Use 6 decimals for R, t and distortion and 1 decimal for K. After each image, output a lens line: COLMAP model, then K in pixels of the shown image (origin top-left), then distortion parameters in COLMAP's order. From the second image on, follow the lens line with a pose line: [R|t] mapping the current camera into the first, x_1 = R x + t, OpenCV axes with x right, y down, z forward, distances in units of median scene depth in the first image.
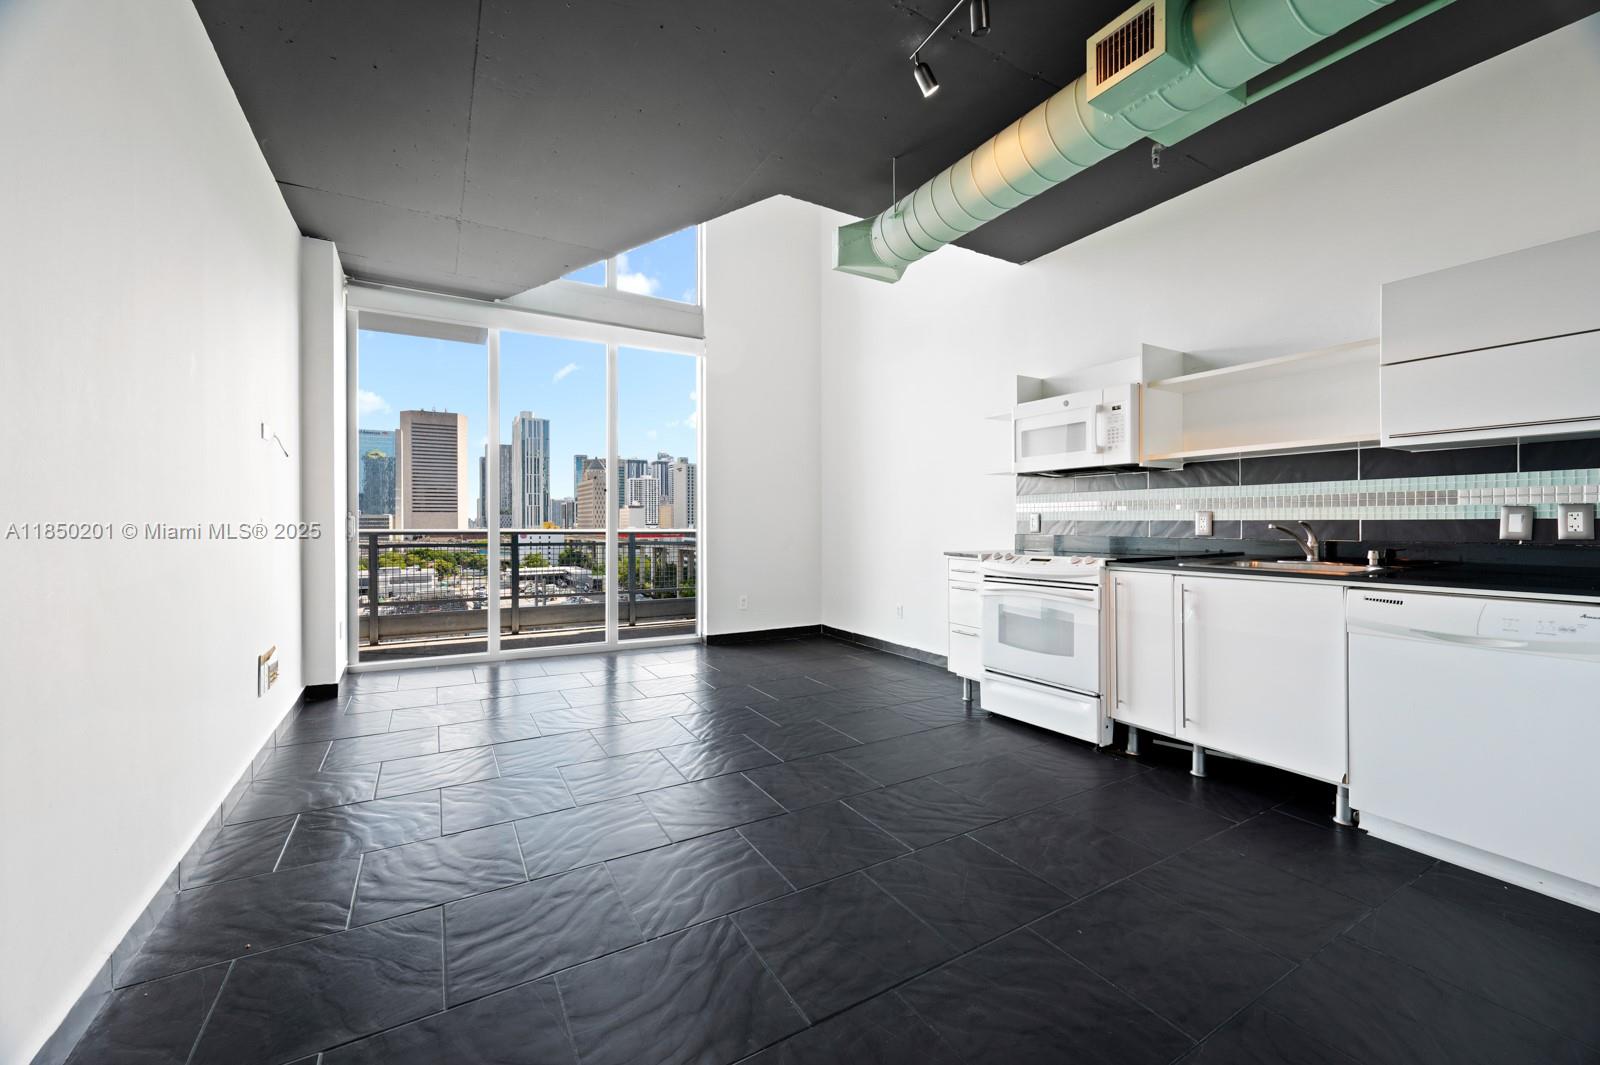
lens RADIAL K [[637.5, 0, 799.3], [0, 637.5, 524.3], [0, 0, 1]] dist [-0.001228, -0.000182]
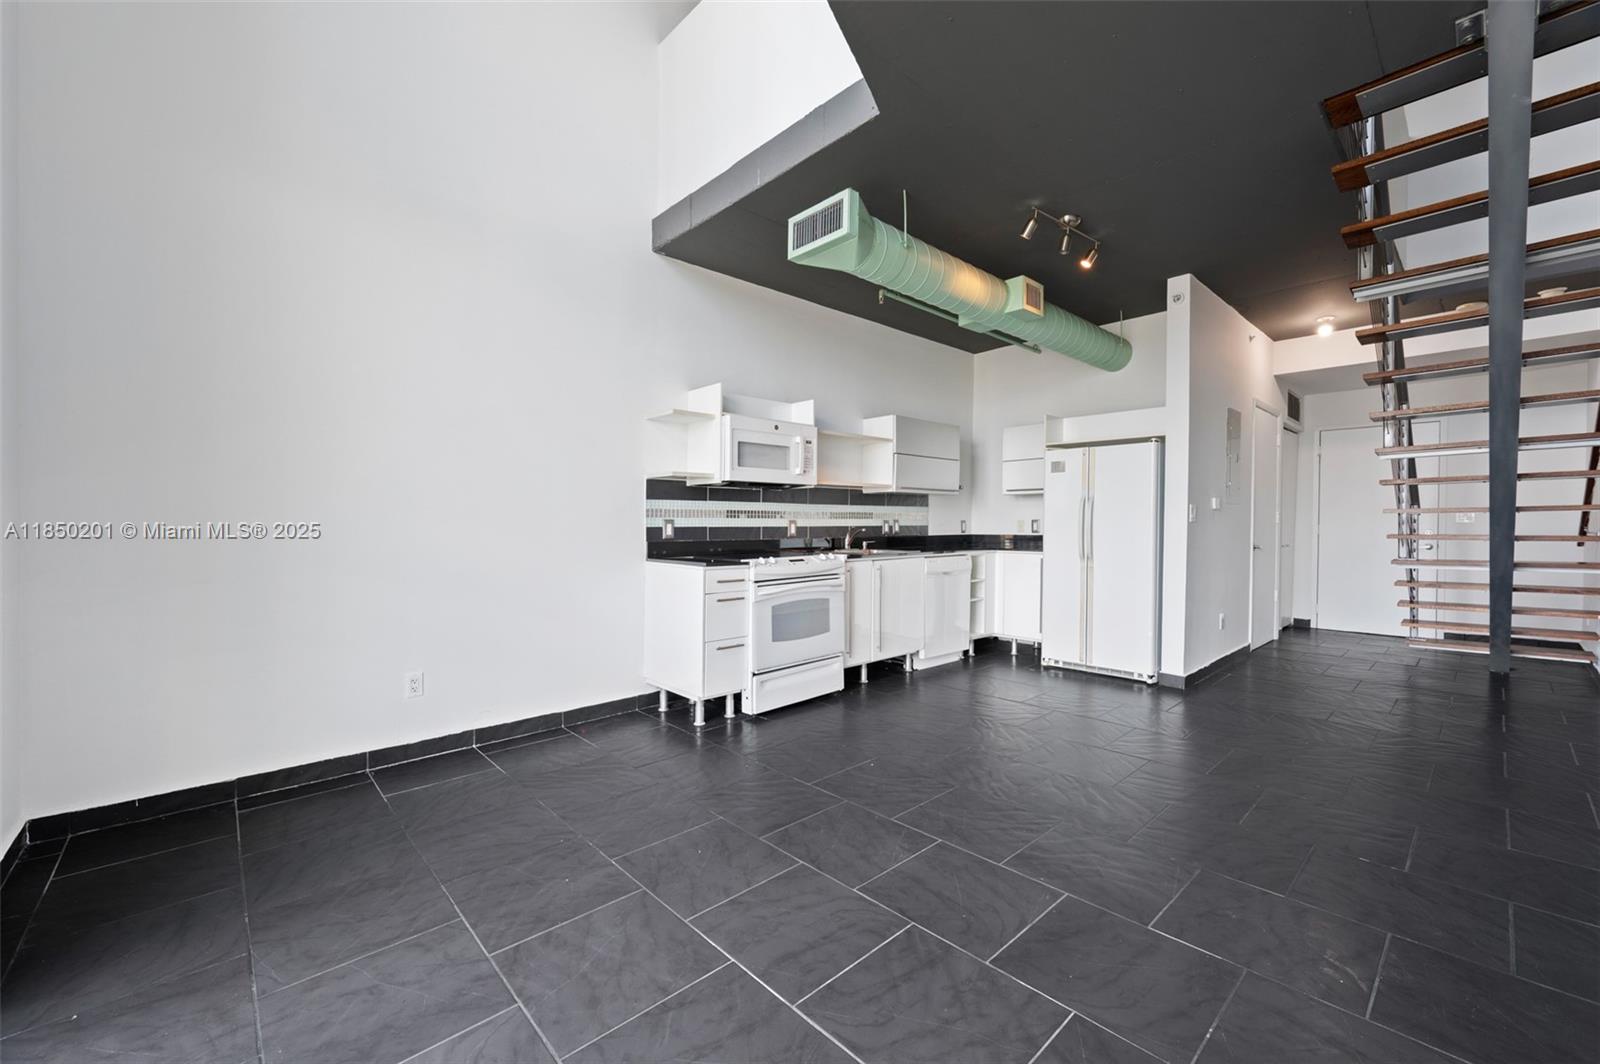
lens RADIAL K [[641.6, 0, 809.9], [0, 641.6, 531.3], [0, 0, 1]] dist [0.000674, 0.000225]
pose [[-0.226091, -0.005721, 0.974089, -0.837315], [0.008959, 0.999928, 0.007952, -0.007059], [-0.974065, 0.010525, -0.226024, 1.339065]]
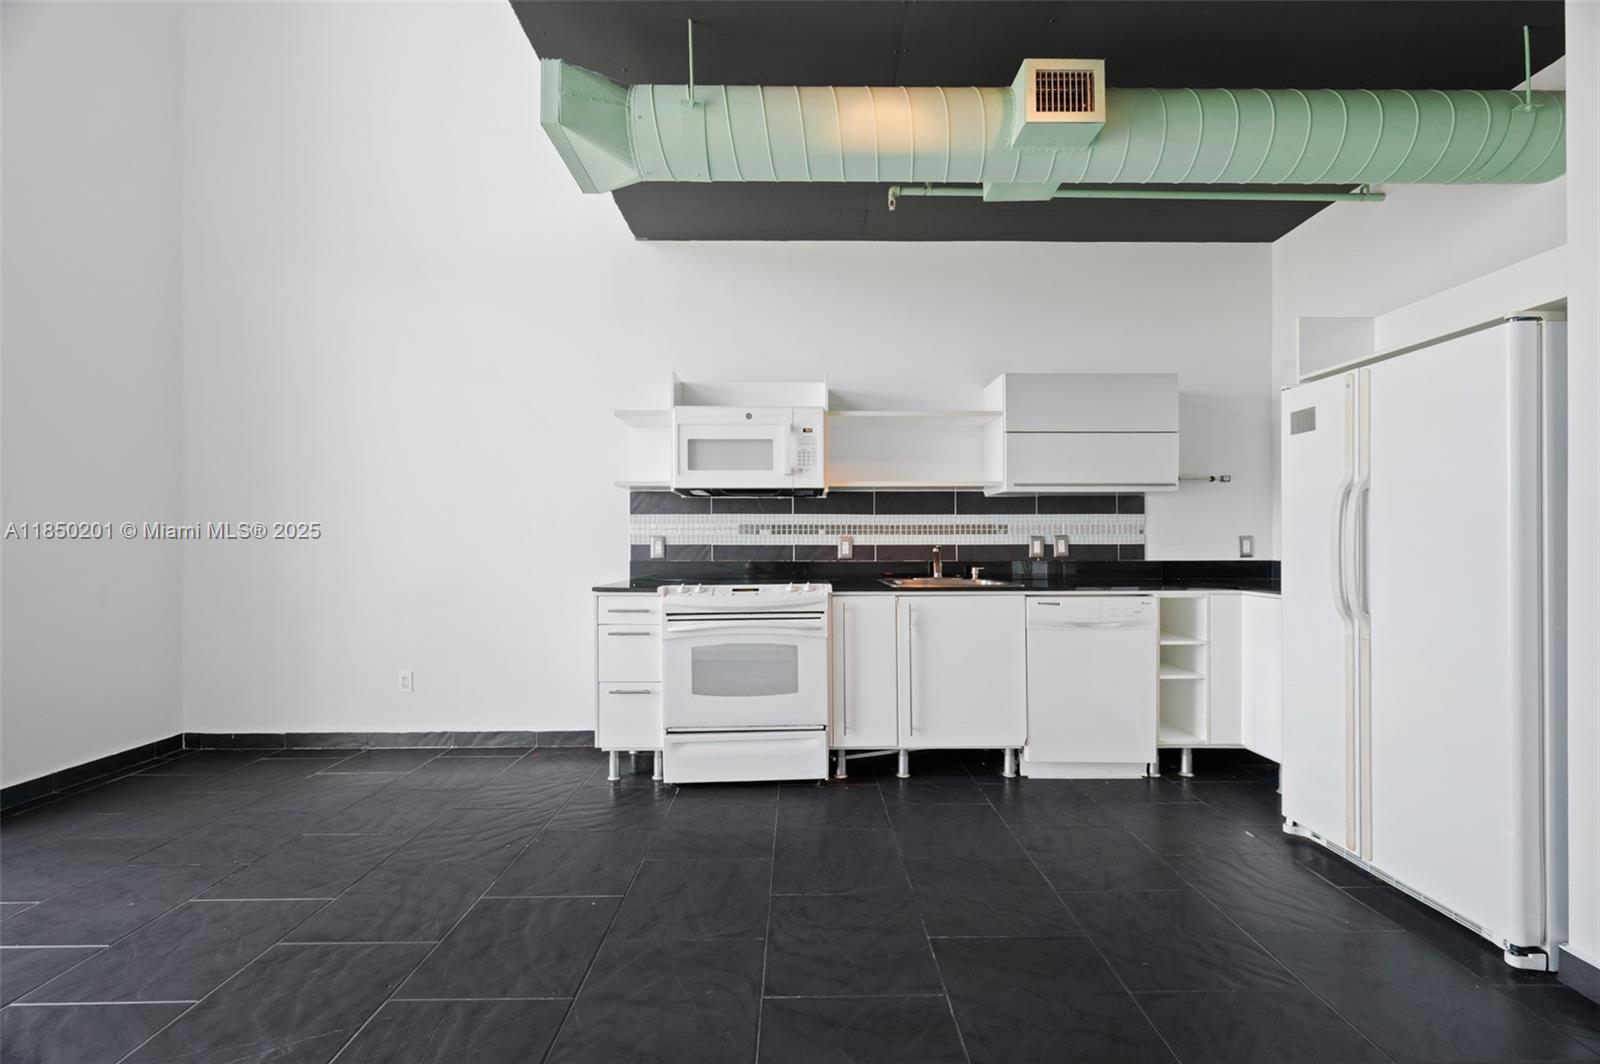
lens RADIAL K [[640.7, 0, 808.2], [0, 640.7, 540.4], [0, 0, 1]] dist [0.000754, 0.000253]
pose [[0.486606, 0.007581, 0.873589, -0.376751], [0.003535, 0.999937, -0.010647, -0.002578], [-0.873615, 0.008269, 0.486548, 0.535432]]
